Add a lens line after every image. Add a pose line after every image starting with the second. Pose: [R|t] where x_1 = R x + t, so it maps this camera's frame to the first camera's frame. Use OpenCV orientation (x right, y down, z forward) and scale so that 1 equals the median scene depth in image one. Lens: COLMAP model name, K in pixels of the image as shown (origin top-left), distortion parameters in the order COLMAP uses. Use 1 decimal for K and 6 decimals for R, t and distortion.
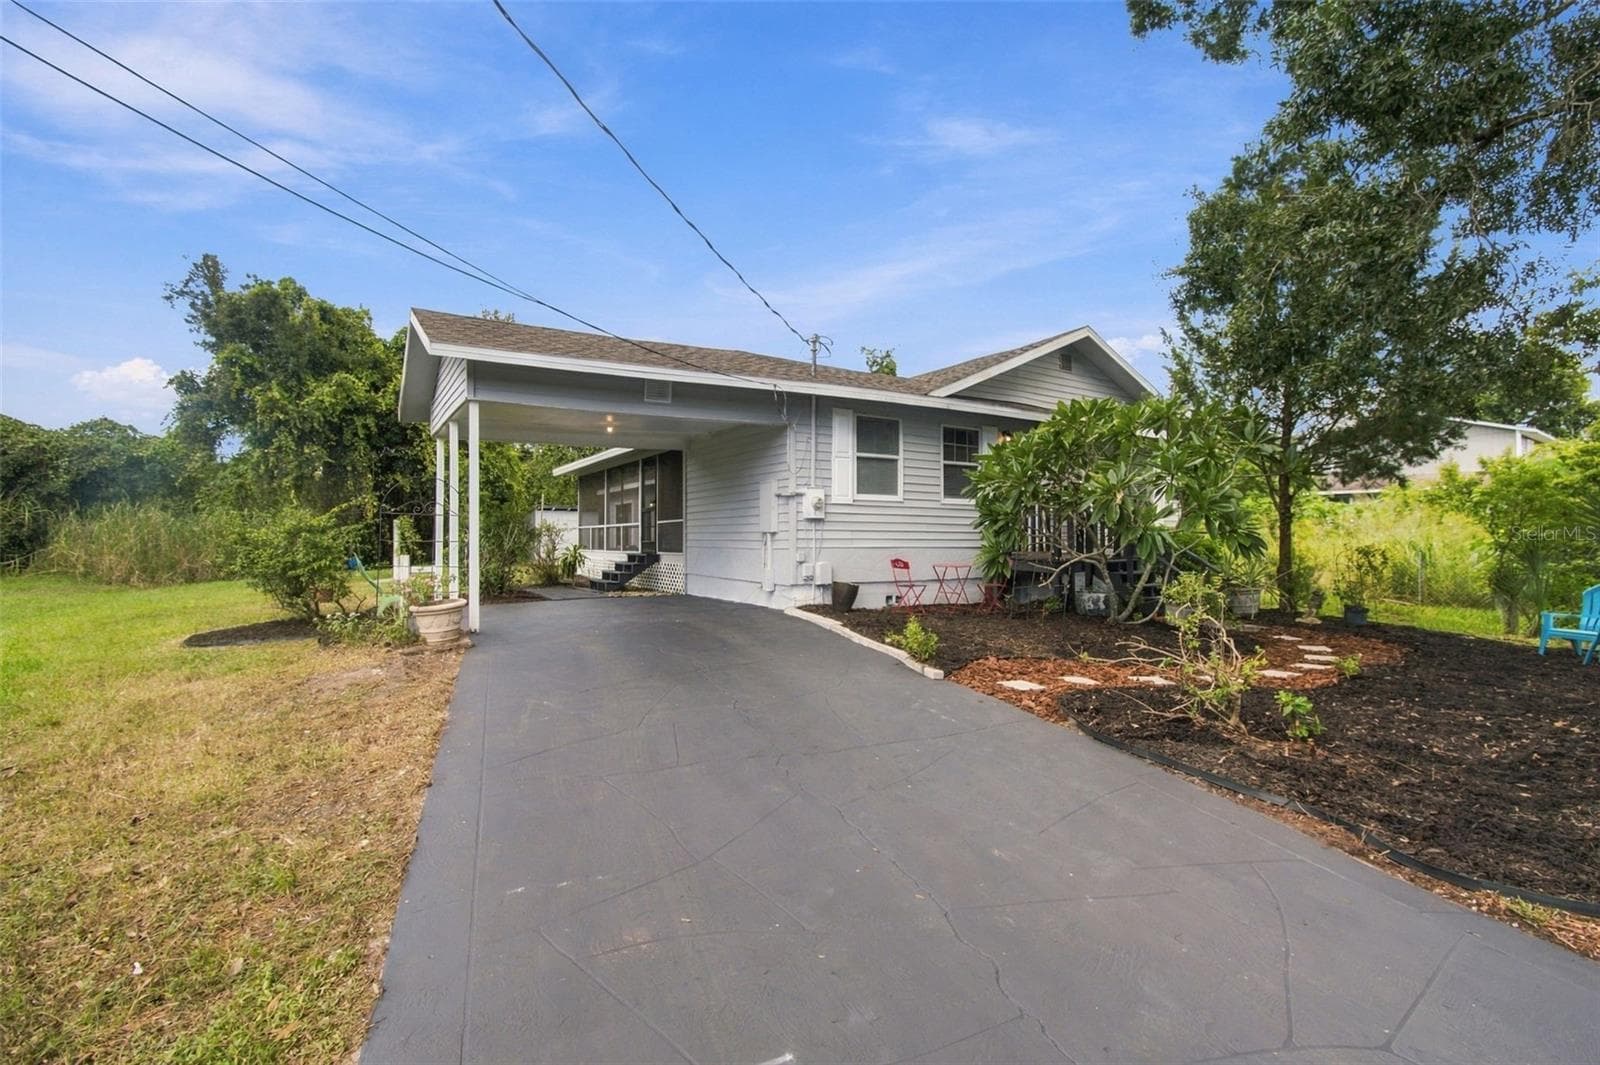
lens RADIAL K [[733.3, 0, 792.9], [0, 733.3, 526.7], [0, 0, 1]] dist [0.021843, -0.000187]
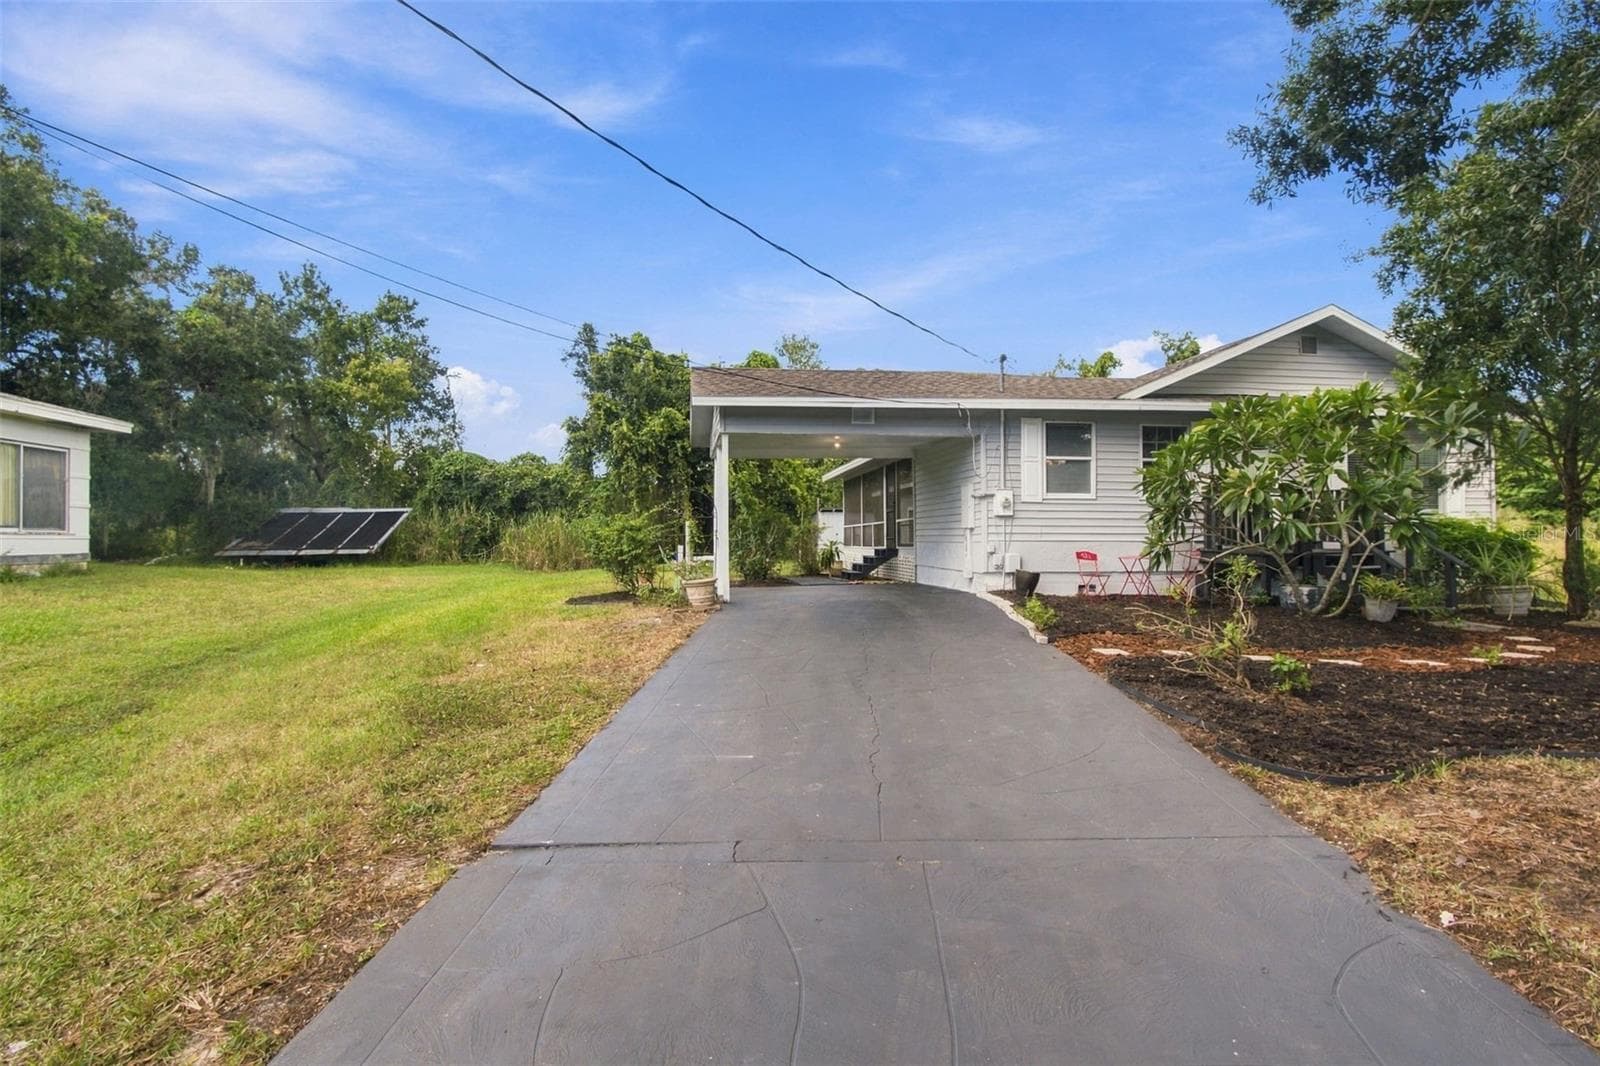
lens RADIAL K [[719.2, 0, 800.0], [0, 719.2, 533.0], [0, 0, 1]] dist [-0.065630, -0.000021]
pose [[0.927453, -0.007639, -0.373861, 0.099233], [0.011588, 0.999898, 0.008317, 0.002059], [0.373760, -0.012046, 0.927447, -0.100386]]
